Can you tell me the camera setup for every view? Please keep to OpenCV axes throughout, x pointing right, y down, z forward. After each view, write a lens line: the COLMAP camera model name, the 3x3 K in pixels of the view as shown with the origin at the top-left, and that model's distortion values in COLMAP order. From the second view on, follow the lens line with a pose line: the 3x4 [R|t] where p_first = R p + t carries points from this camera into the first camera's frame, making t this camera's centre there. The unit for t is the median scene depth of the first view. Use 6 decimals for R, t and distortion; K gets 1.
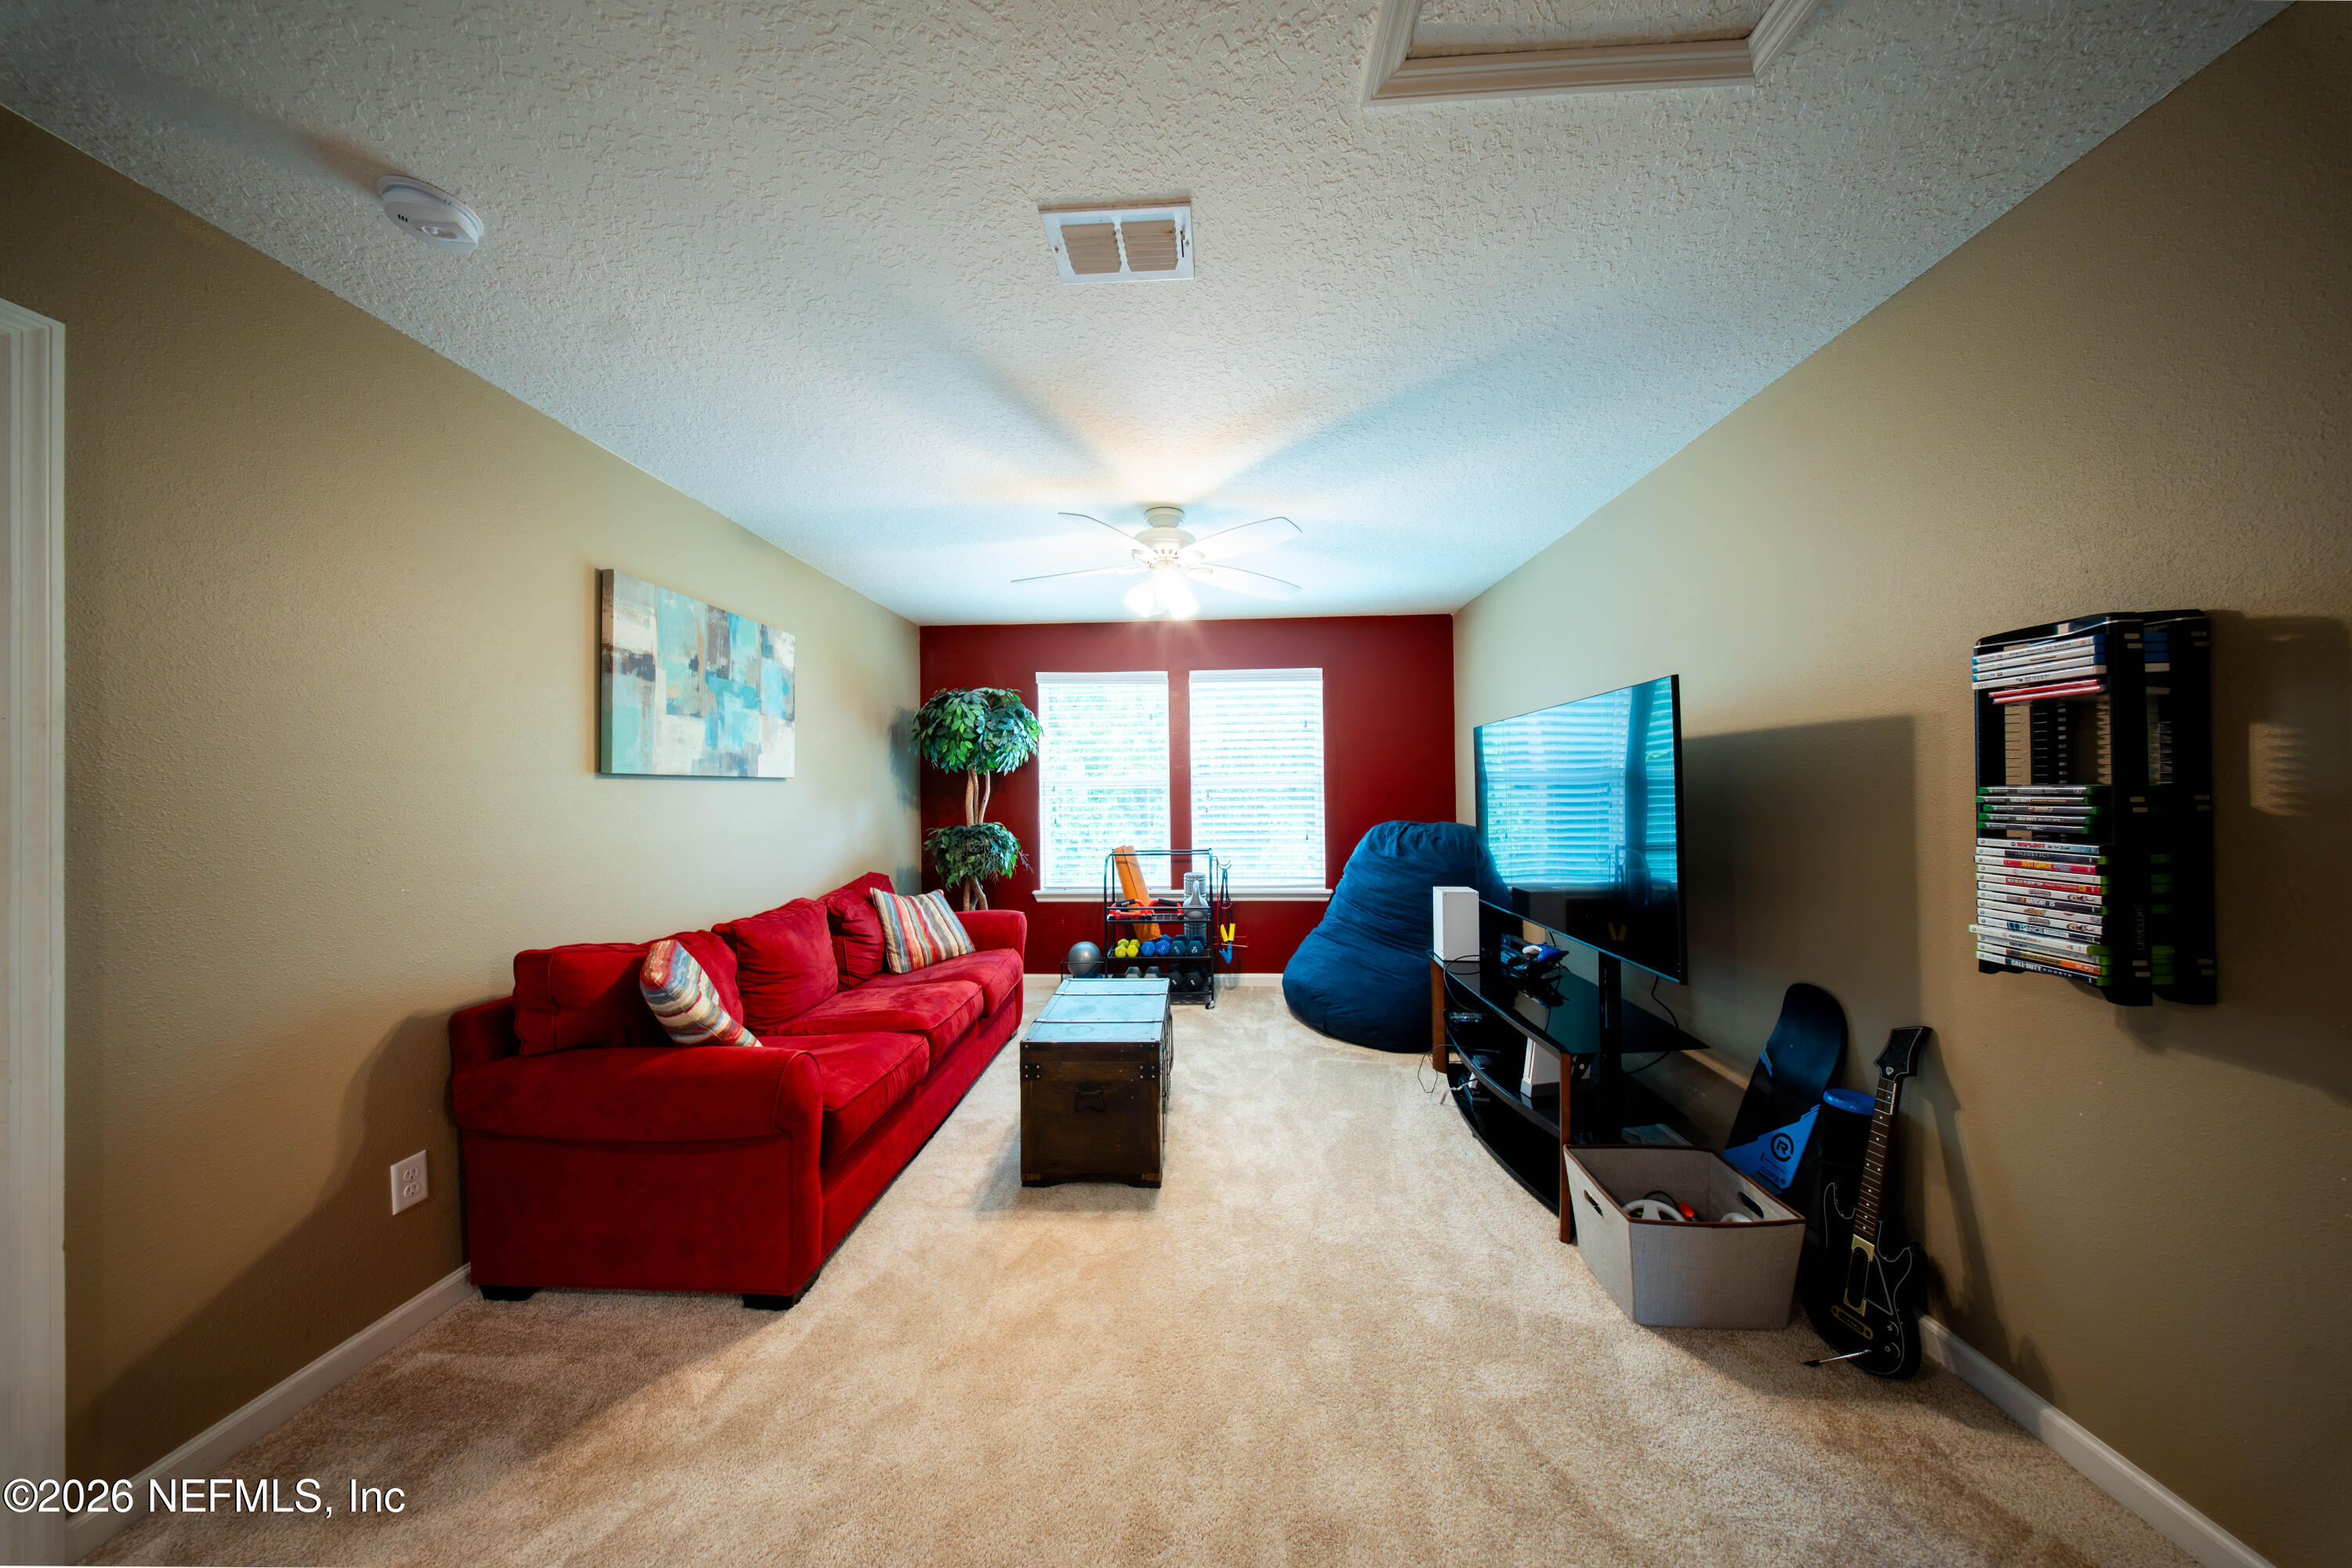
lens RADIAL K [[685.4, 0, 1176.0], [0, 685.4, 784.0], [0, 0, 1]] dist [0.002029, -0.002421]
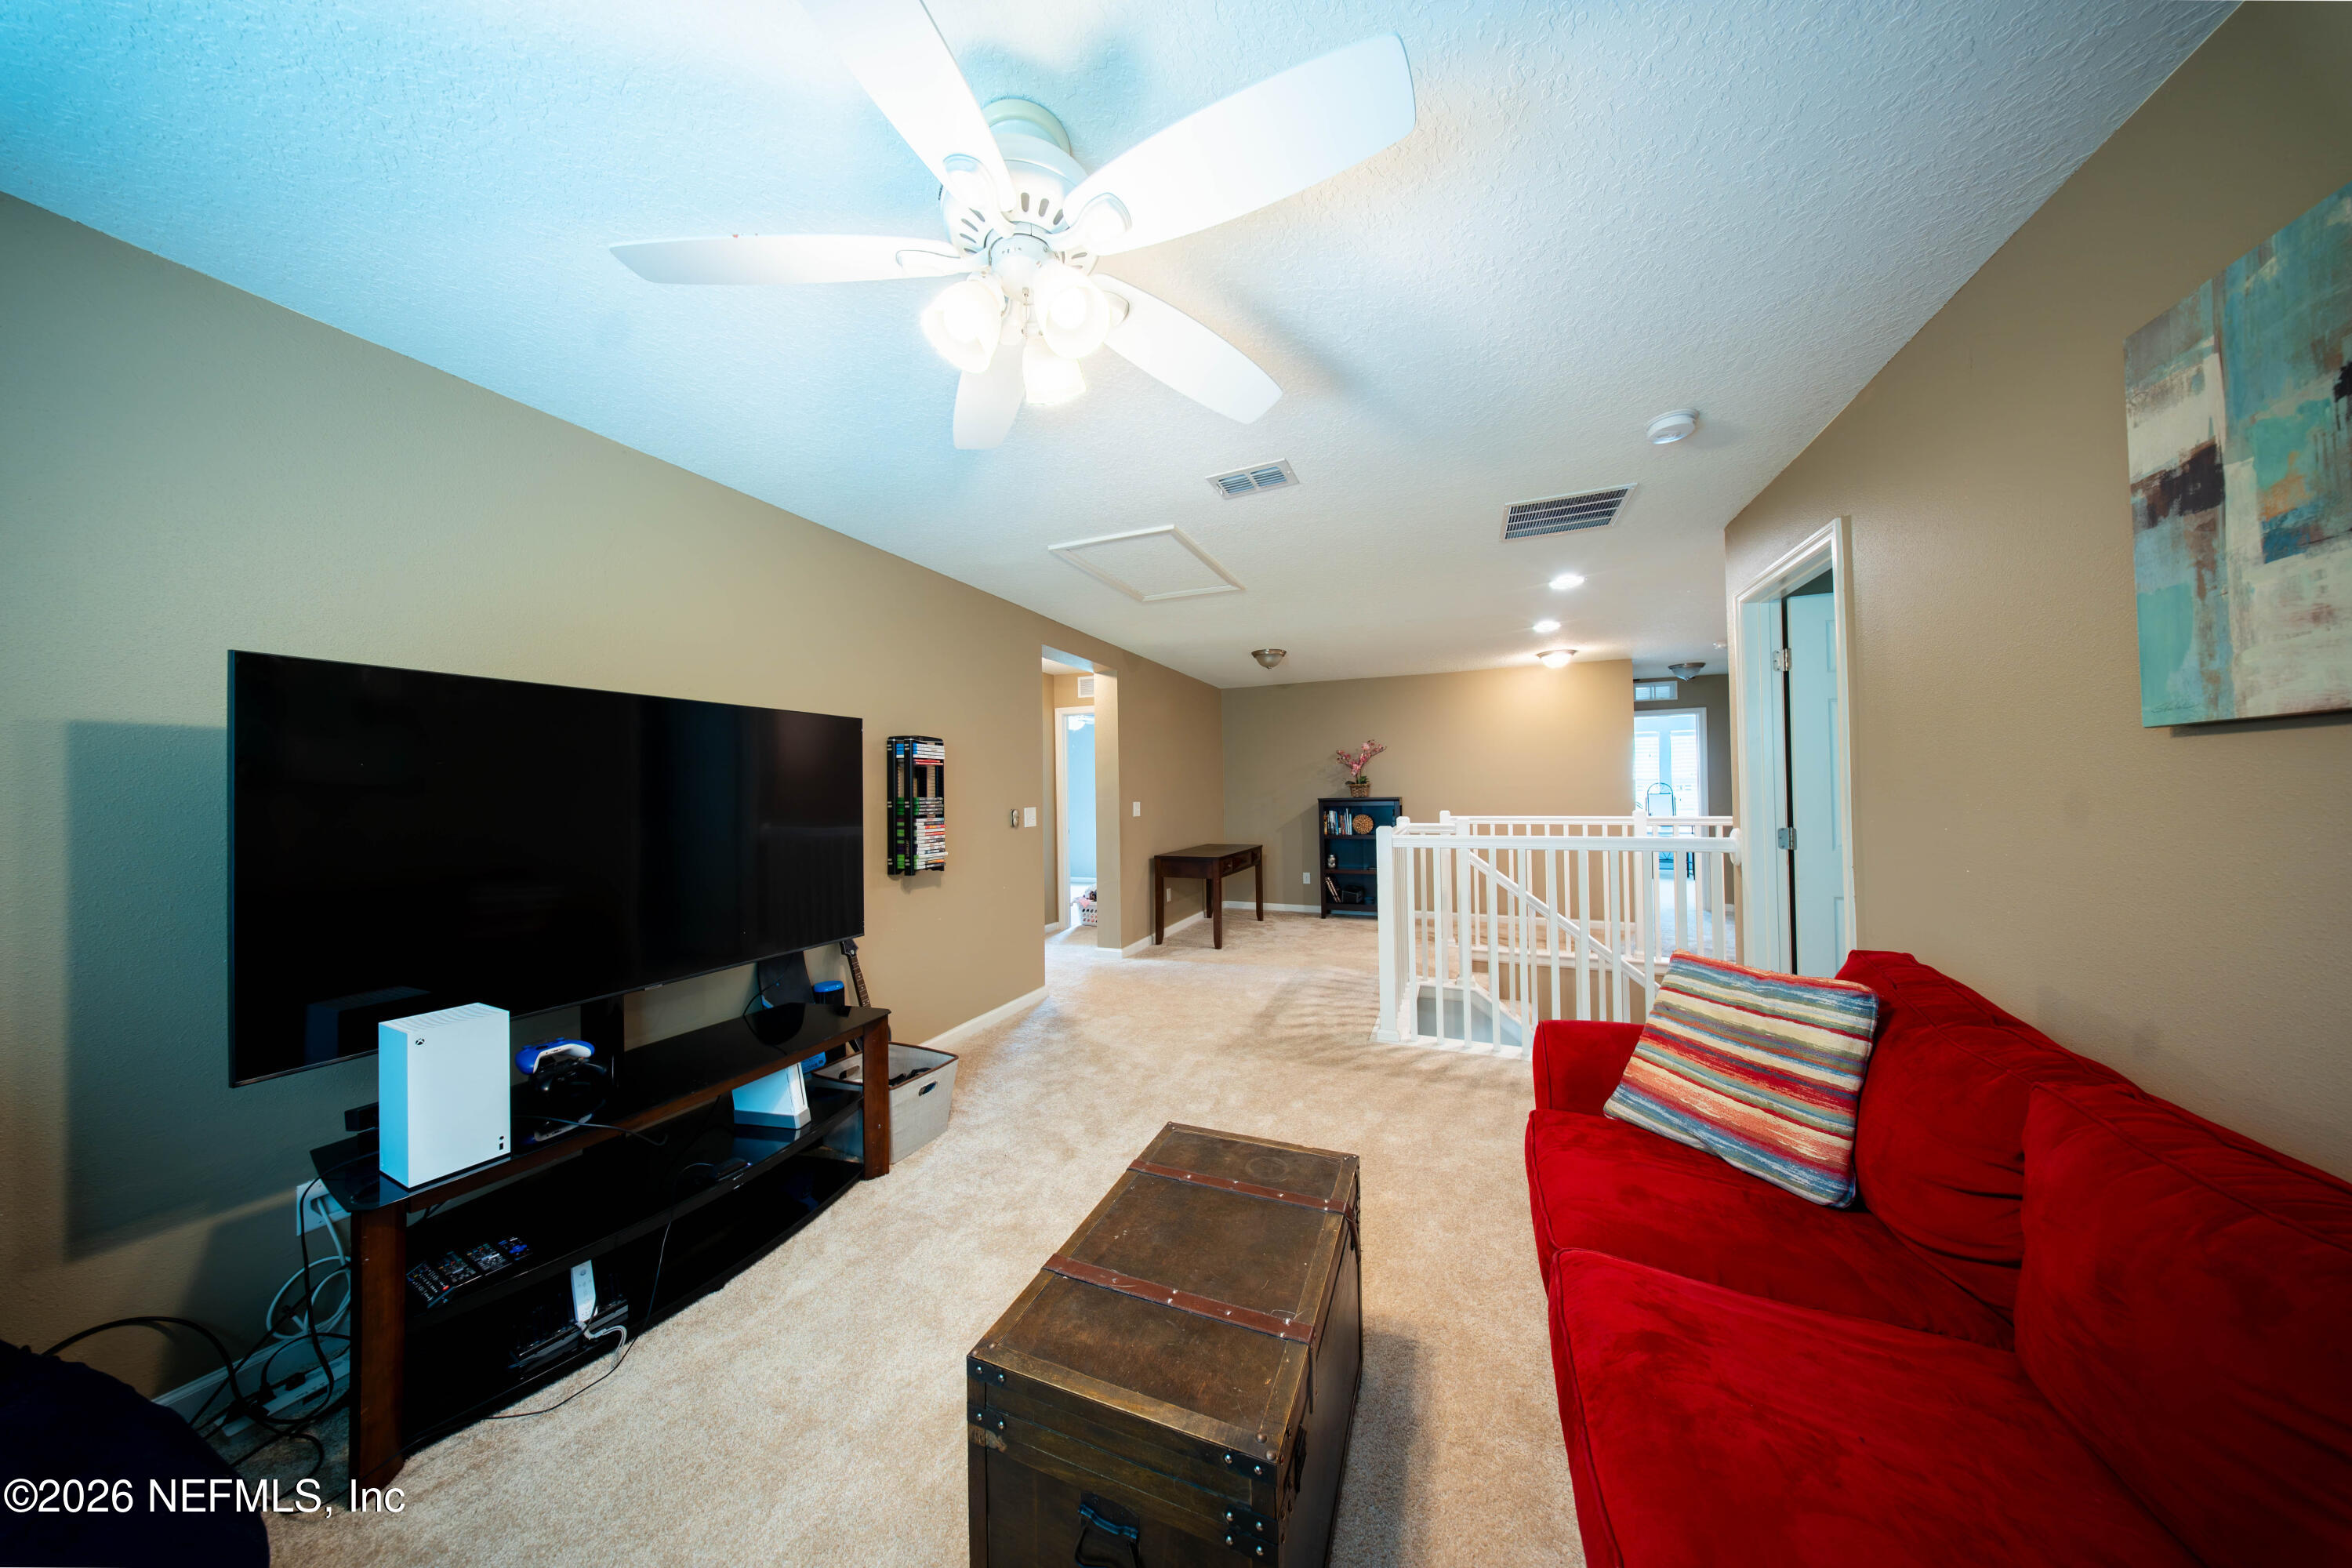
lens RADIAL K [[704.9, 0, 1175.6], [0, 704.9, 792.2], [0, 0, 1]] dist [-0.001933, -0.000221]
pose [[-0.939661, 0.027952, 0.340964, -0.212491], [0.024992, 0.999602, -0.013070, 0.015462], [-0.341194, -0.003760, -0.939986, 1.196761]]
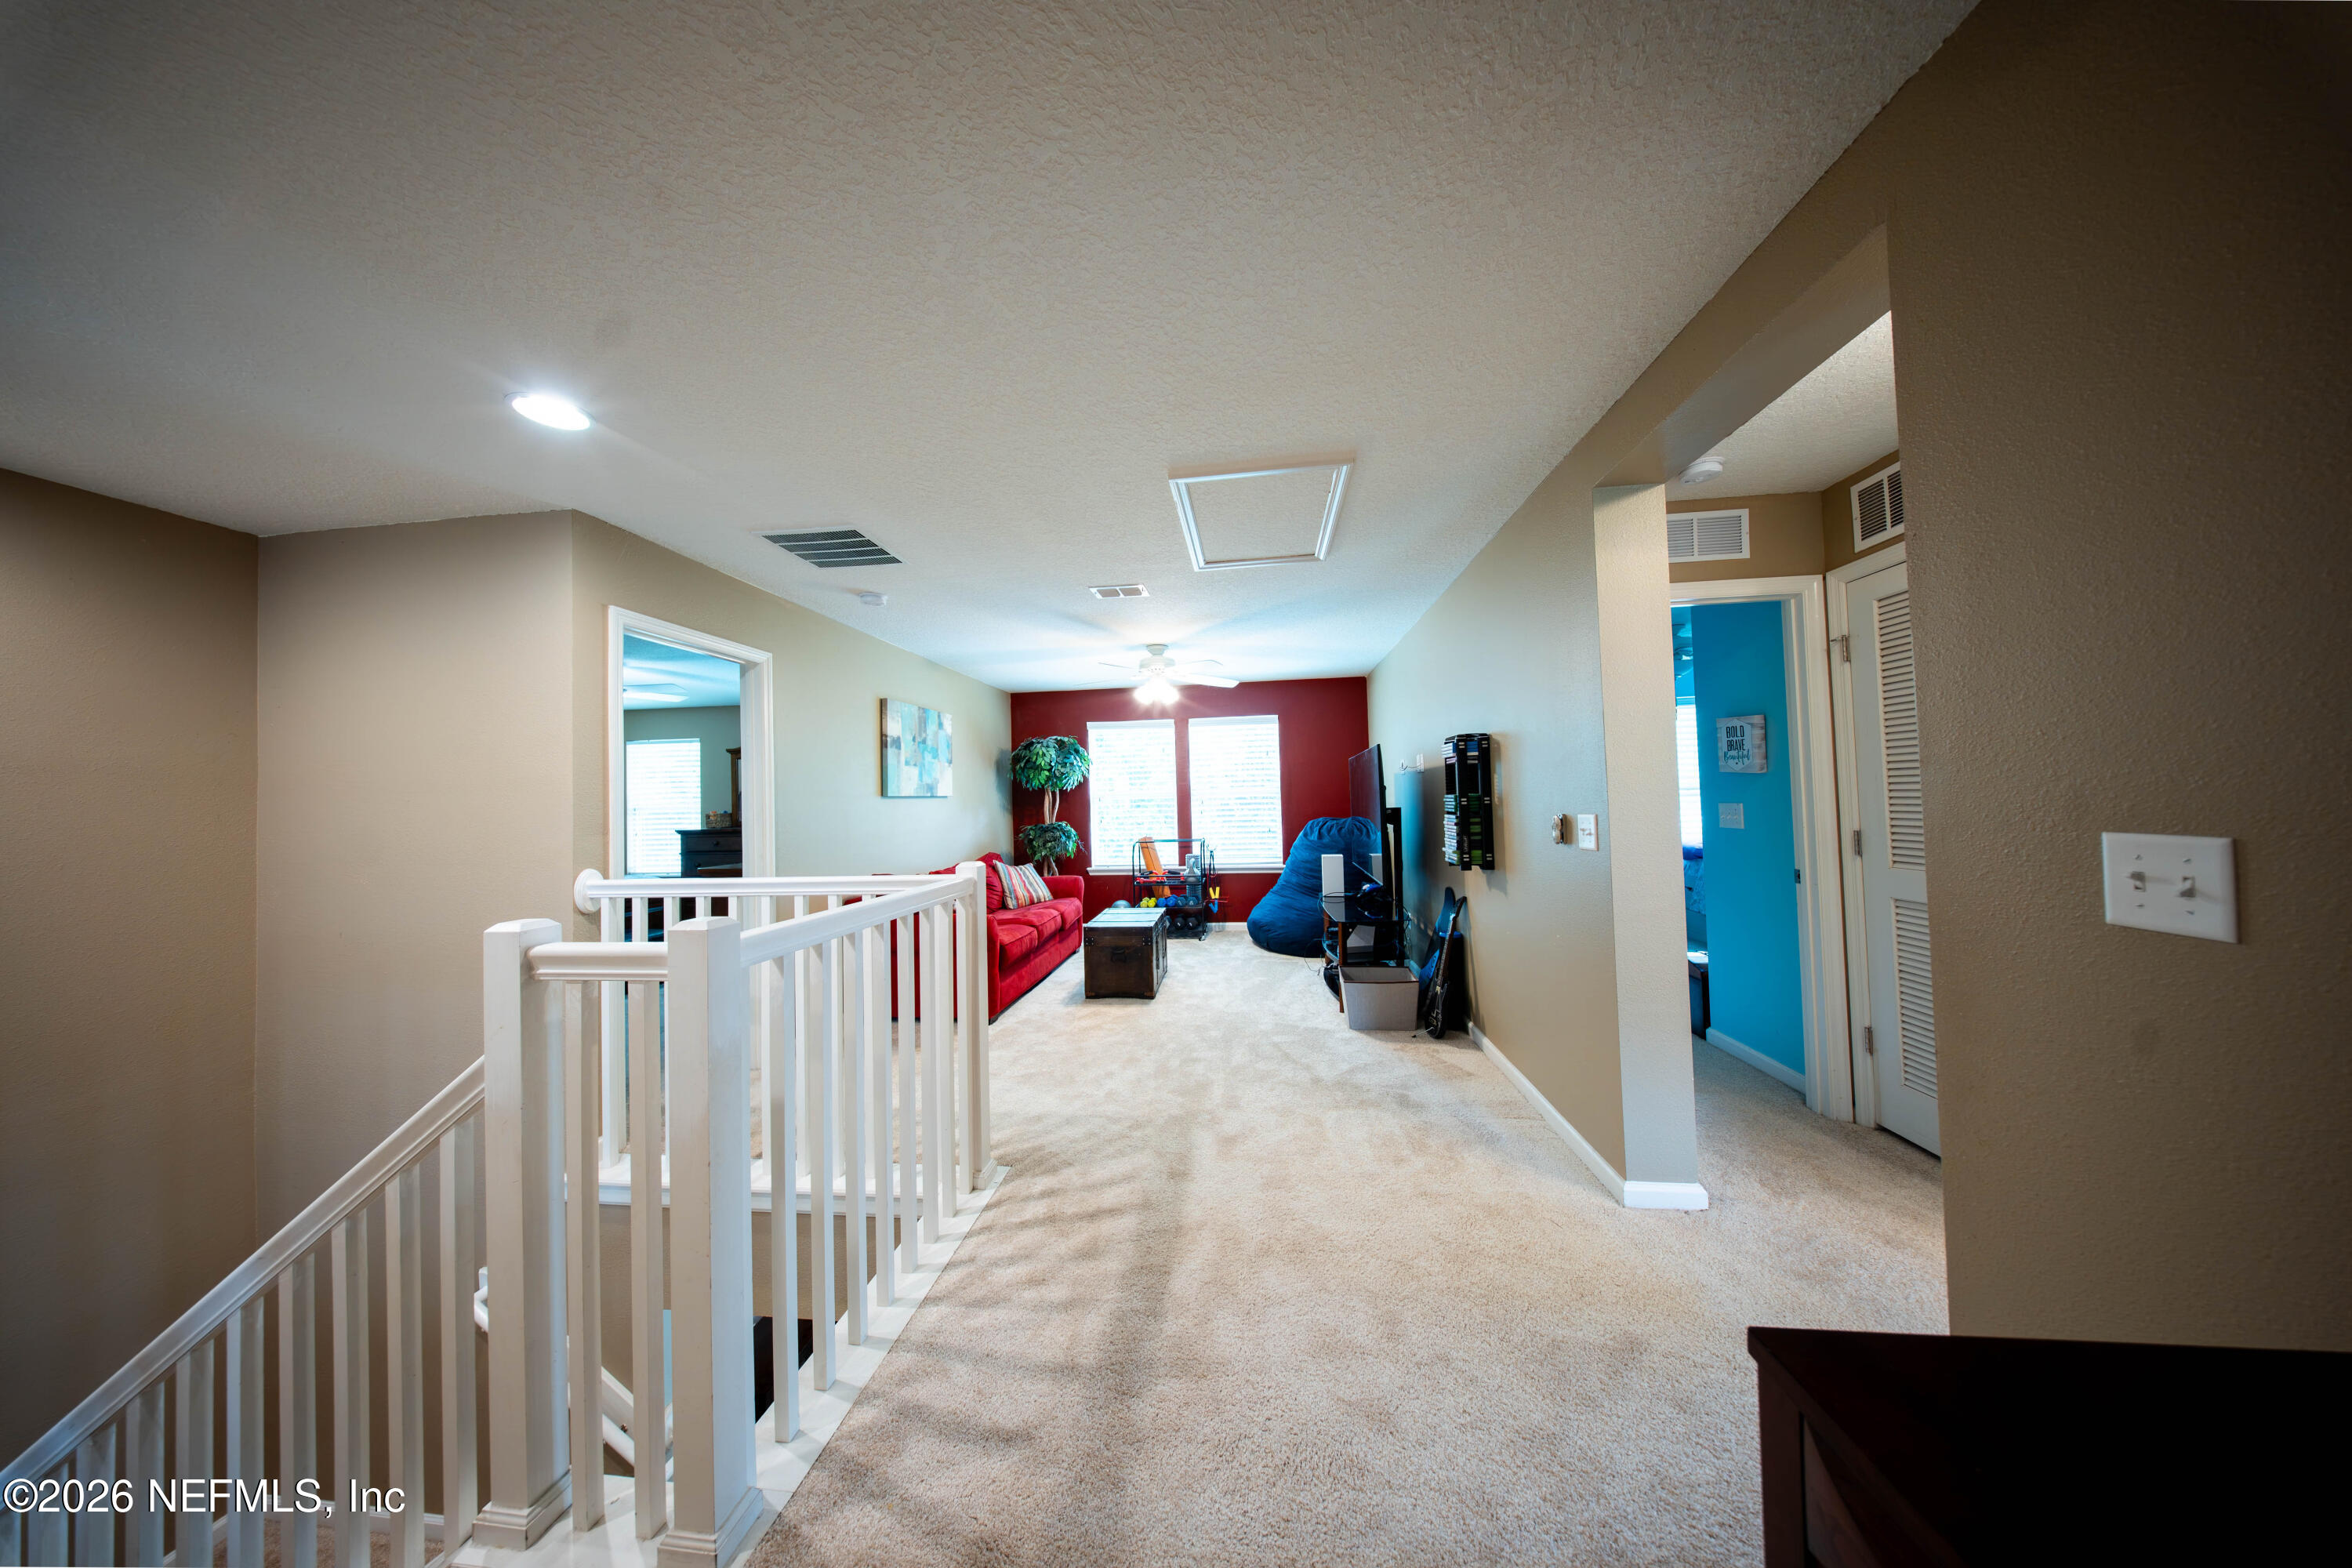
lens RADIAL K [[685.4, 0, 1176.0], [0, 685.4, 784.0], [0, 0, 1]] dist [0.002029, -0.002421]
pose [[0.997451, -0.016816, -0.069340, 0.132744], [0.016054, 0.999805, -0.011534, -0.009866], [0.069521, 0.010391, 0.997526, -0.694207]]
